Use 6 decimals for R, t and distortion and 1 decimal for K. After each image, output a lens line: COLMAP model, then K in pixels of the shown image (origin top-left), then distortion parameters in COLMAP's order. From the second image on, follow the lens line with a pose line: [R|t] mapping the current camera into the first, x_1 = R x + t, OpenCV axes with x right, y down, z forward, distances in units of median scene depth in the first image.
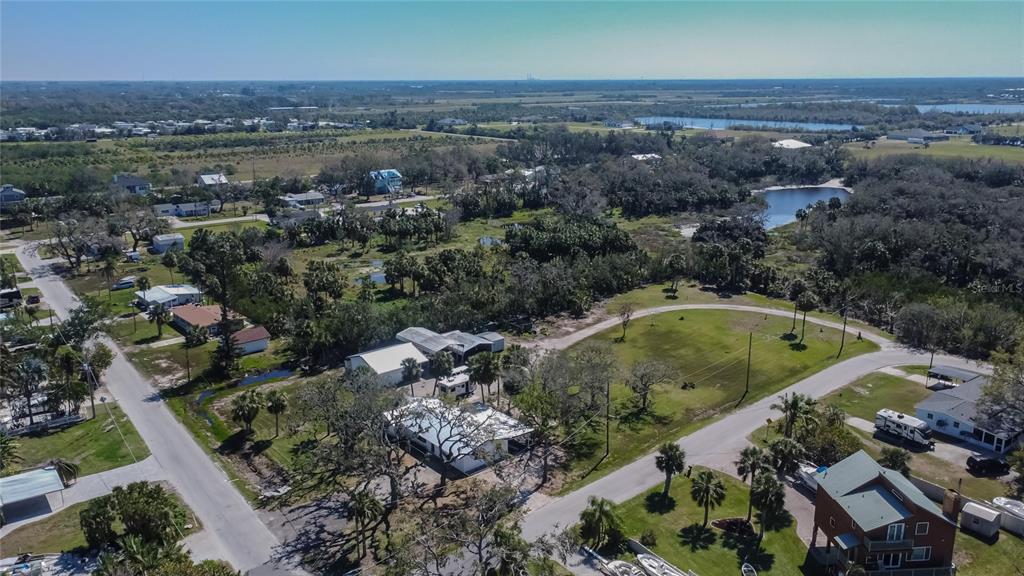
lens RADIAL K [[762.8, 0, 513.9], [0, 762.8, 290.7], [0, 0, 1]] dist [0.014447, 0.003124]
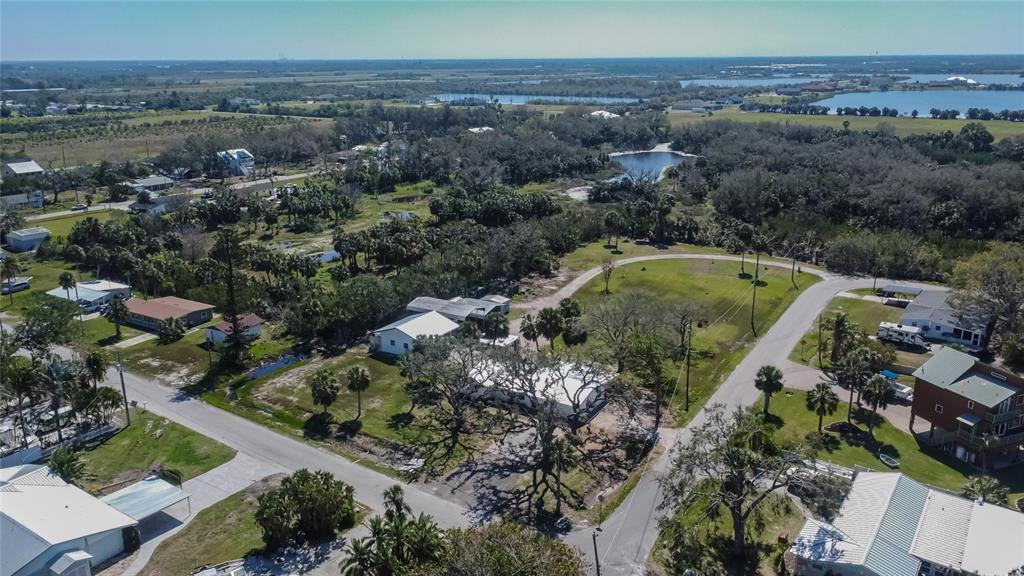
lens RADIAL K [[762.8, 0, 511.4], [0, 762.8, 285.9], [0, 0, 1]] dist [0.014447, 0.003124]
pose [[0.954764, -0.087244, 0.284279, -0.279820], [0.082045, 0.996172, 0.030167, 0.013120], [-0.285822, -0.005478, 0.958267, 0.031594]]
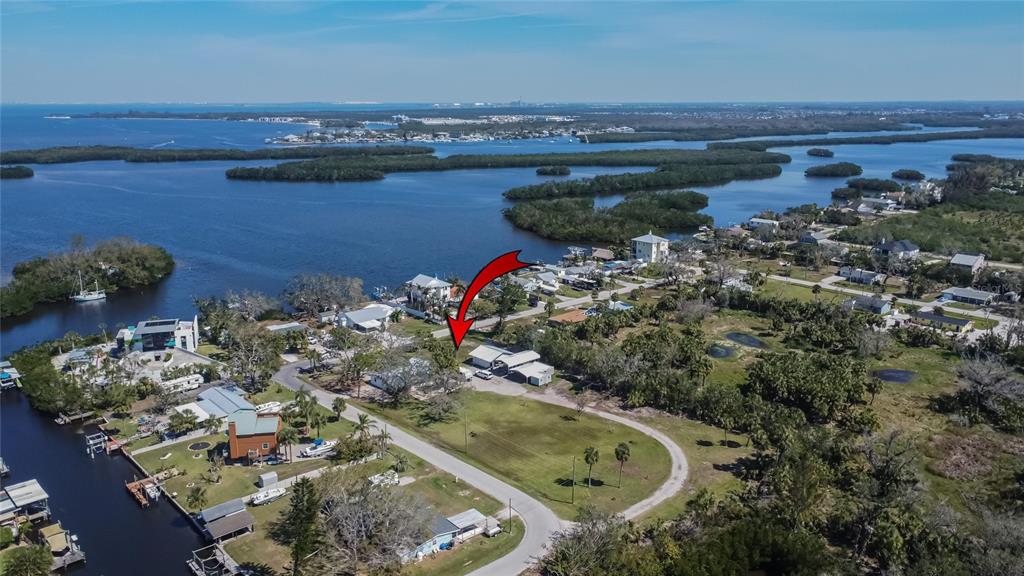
lens RADIAL K [[762.8, 0, 511.7], [0, 762.8, 288.0], [0, 0, 1]] dist [0.014447, 0.003124]
pose [[0.048454, 0.234512, -0.970905, 1.297025], [-0.266459, 0.939854, 0.213714, -0.380119], [0.962627, 0.248351, 0.108028, 0.708052]]
